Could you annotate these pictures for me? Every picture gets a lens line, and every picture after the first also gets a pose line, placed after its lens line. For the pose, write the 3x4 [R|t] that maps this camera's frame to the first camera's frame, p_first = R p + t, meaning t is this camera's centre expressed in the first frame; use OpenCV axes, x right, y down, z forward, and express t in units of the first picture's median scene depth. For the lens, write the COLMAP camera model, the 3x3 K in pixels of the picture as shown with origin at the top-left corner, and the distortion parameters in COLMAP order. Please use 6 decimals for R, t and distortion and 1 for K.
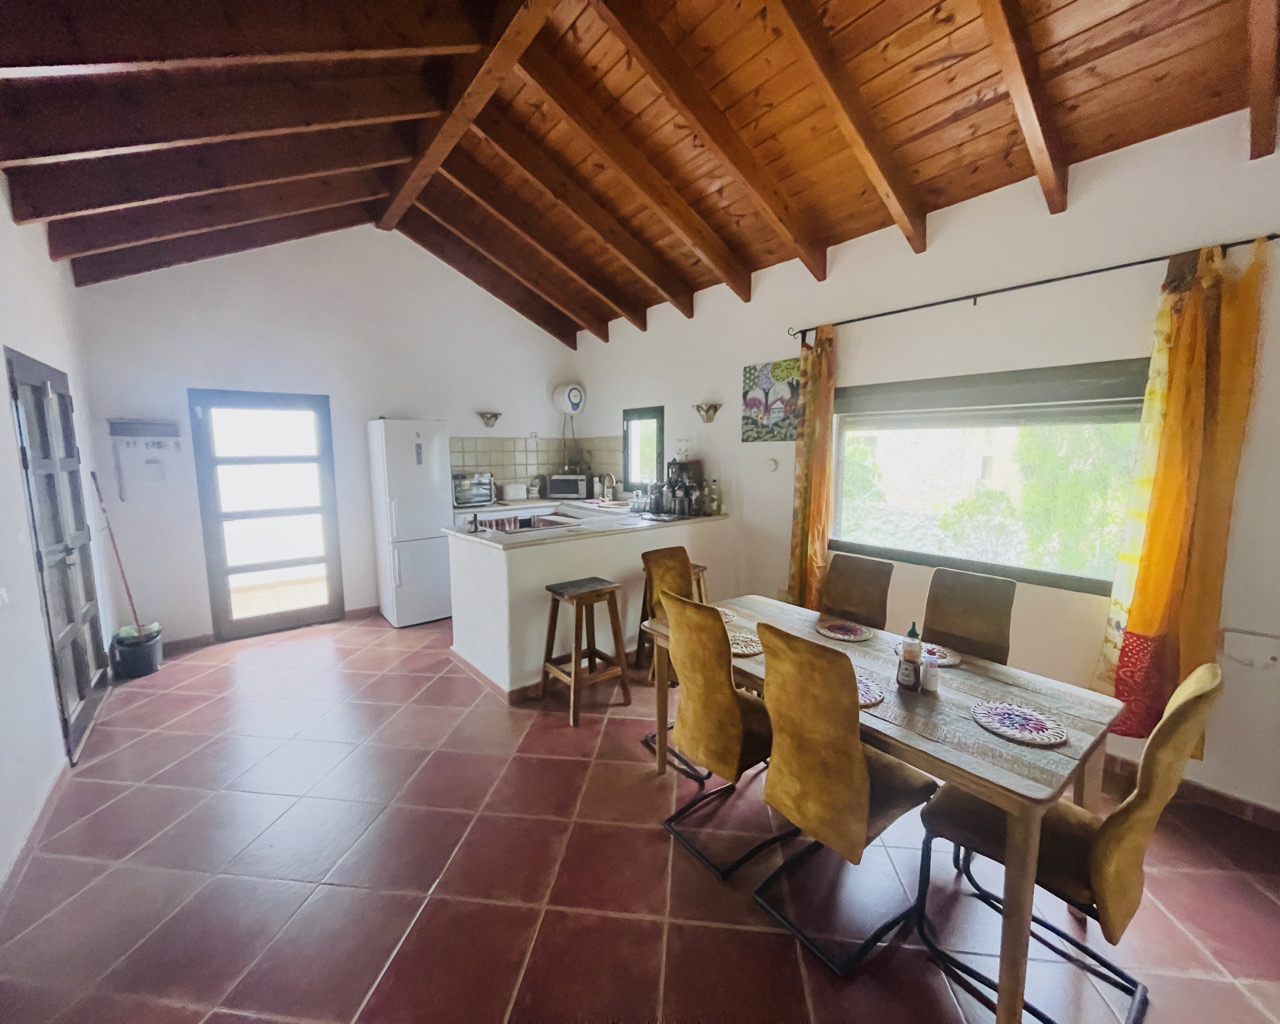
lens RADIAL K [[515.4, 0, 634.4], [0, 515.4, 520.2], [0, 0, 1]] dist [-0.004309, 0.000933]
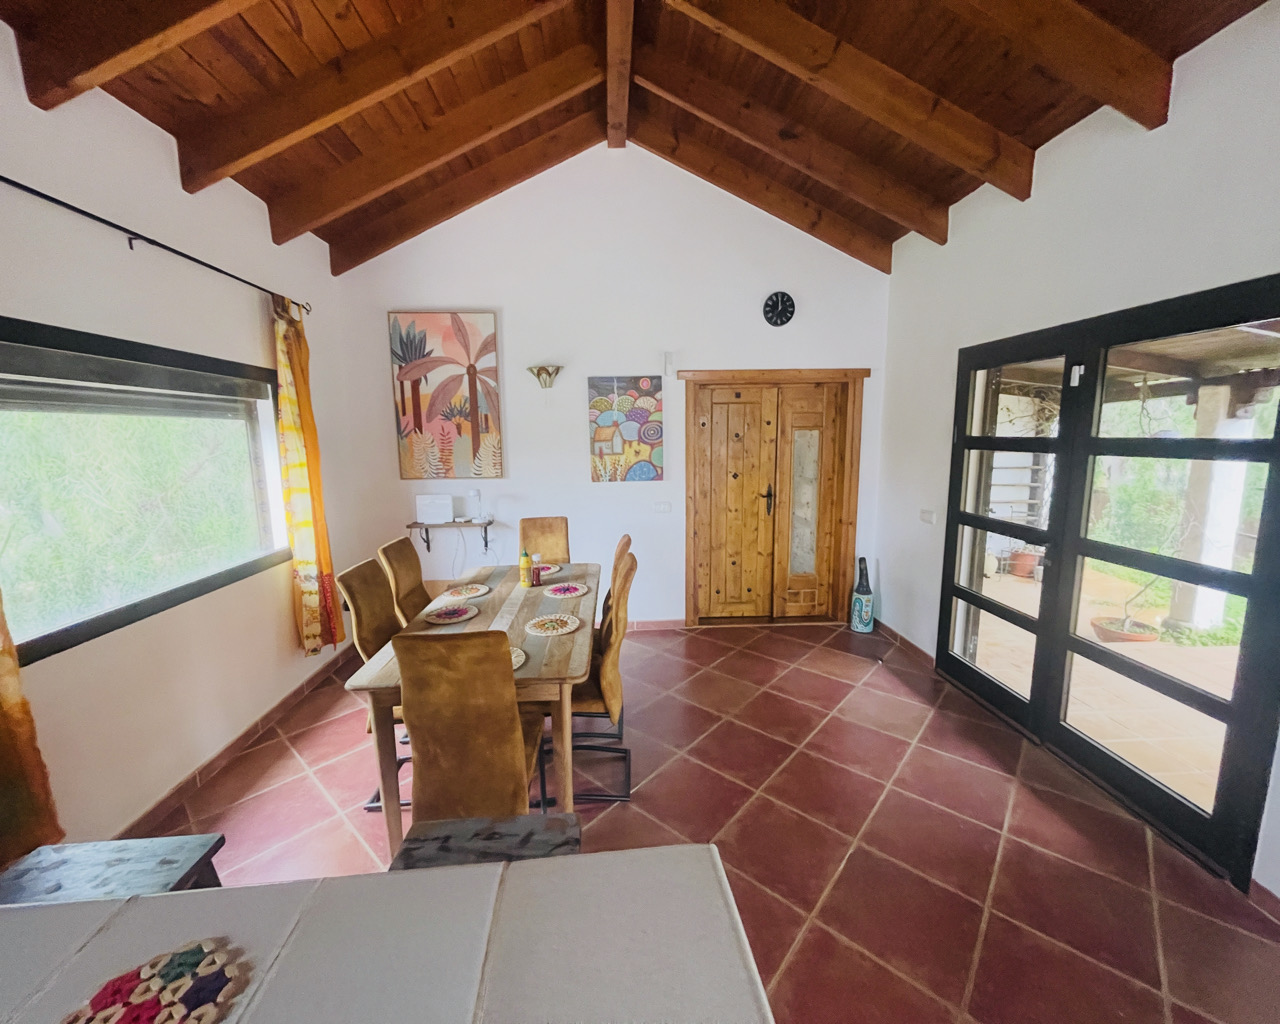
lens RADIAL K [[515.4, 0, 643.6], [0, 515.4, 504.9], [0, 0, 1]] dist [-0.004309, 0.000933]
pose [[-0.823247, -0.061862, 0.564303, -0.237483], [0.097797, 0.963728, 0.248322, -0.105337], [-0.559196, 0.259617, -0.787336, 0.762870]]
